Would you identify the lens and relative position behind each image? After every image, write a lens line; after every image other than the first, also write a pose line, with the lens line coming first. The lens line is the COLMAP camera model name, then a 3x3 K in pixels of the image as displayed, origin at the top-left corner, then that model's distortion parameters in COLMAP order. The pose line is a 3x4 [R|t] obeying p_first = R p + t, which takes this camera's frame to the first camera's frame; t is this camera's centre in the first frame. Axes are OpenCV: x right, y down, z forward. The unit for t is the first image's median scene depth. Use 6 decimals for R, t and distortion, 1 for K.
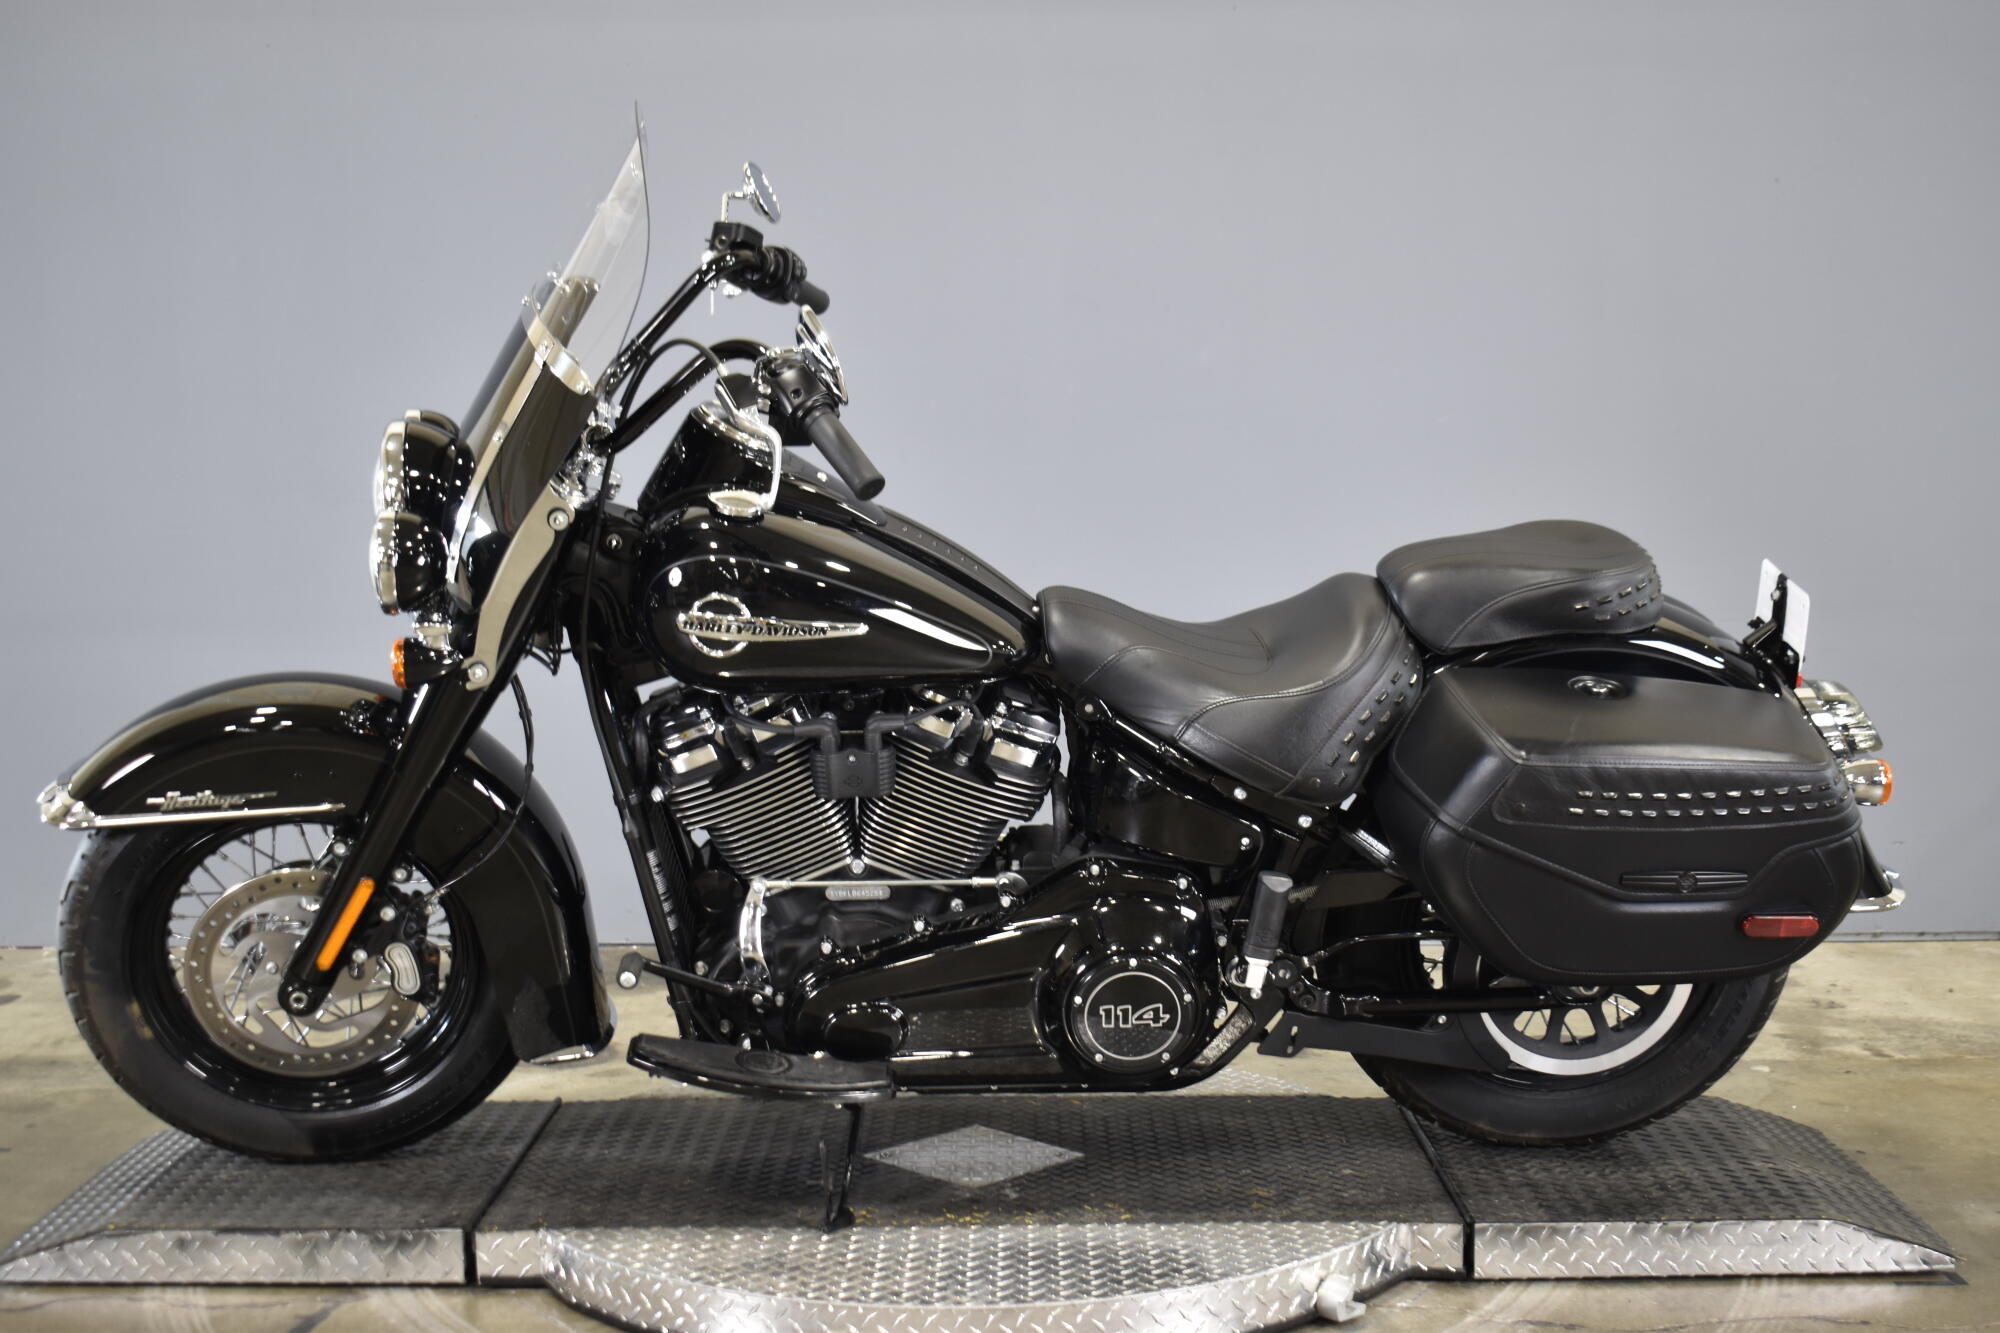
lens RADIAL K [[2571.5, 0, 1000.0], [0, 2571.5, 666.5], [0, 0, 1]] dist [-0.029394, -0.028535]
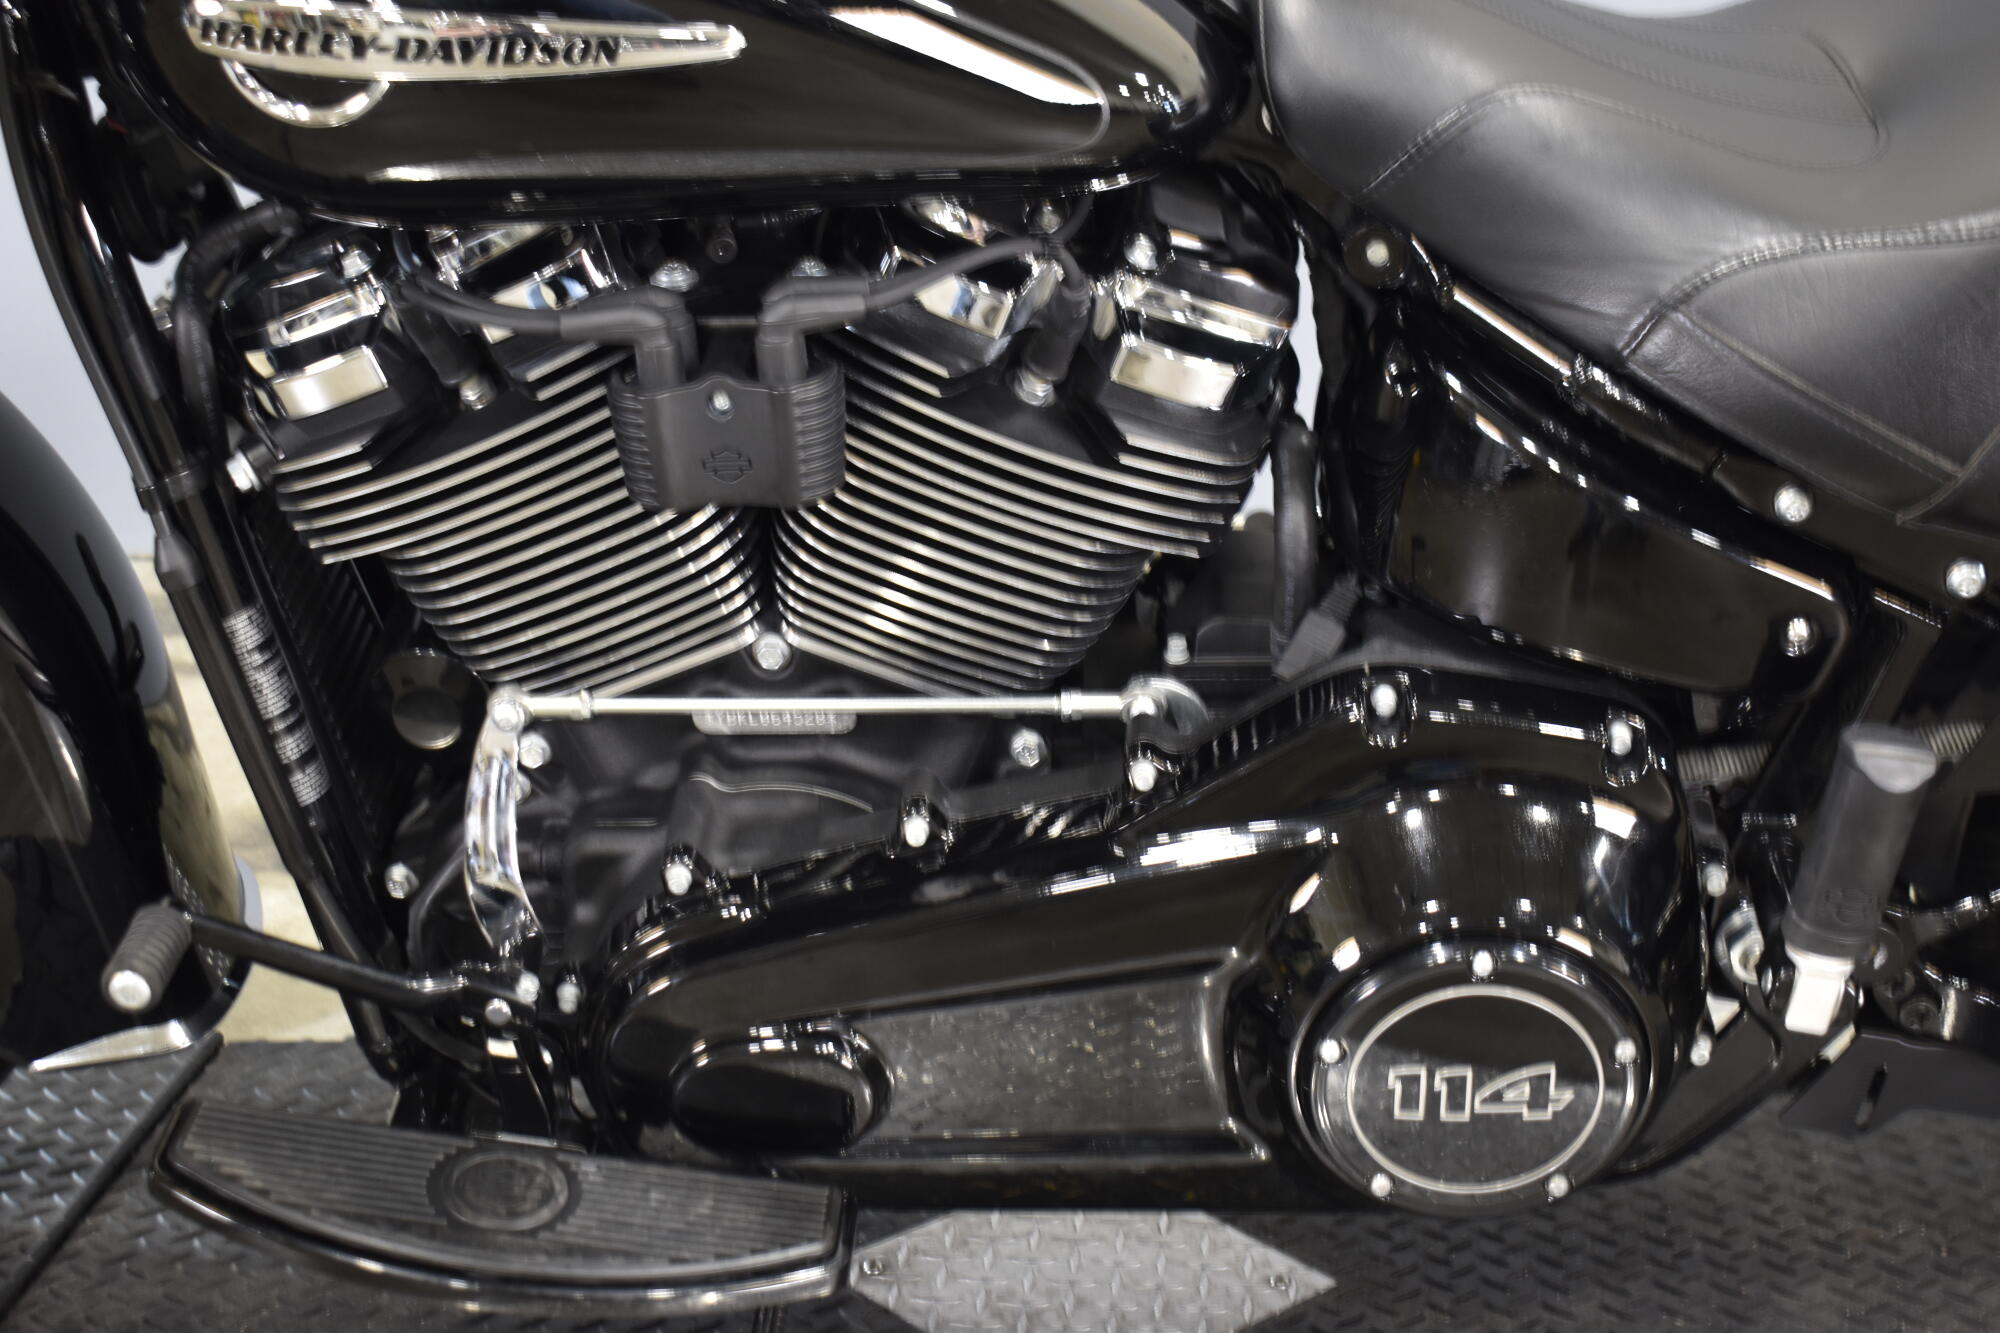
lens RADIAL K [[3127.0, 0, 1000.0], [0, 3127.0, 666.5], [0, 0, 1]] dist [-0.002262, -0.007658]
pose [[0.997248, 0.017655, -0.072004, 0.013803], [-0.002783, 0.979462, 0.201610, -0.016410], [0.074084, -0.200855, 0.976816, 0.547184]]
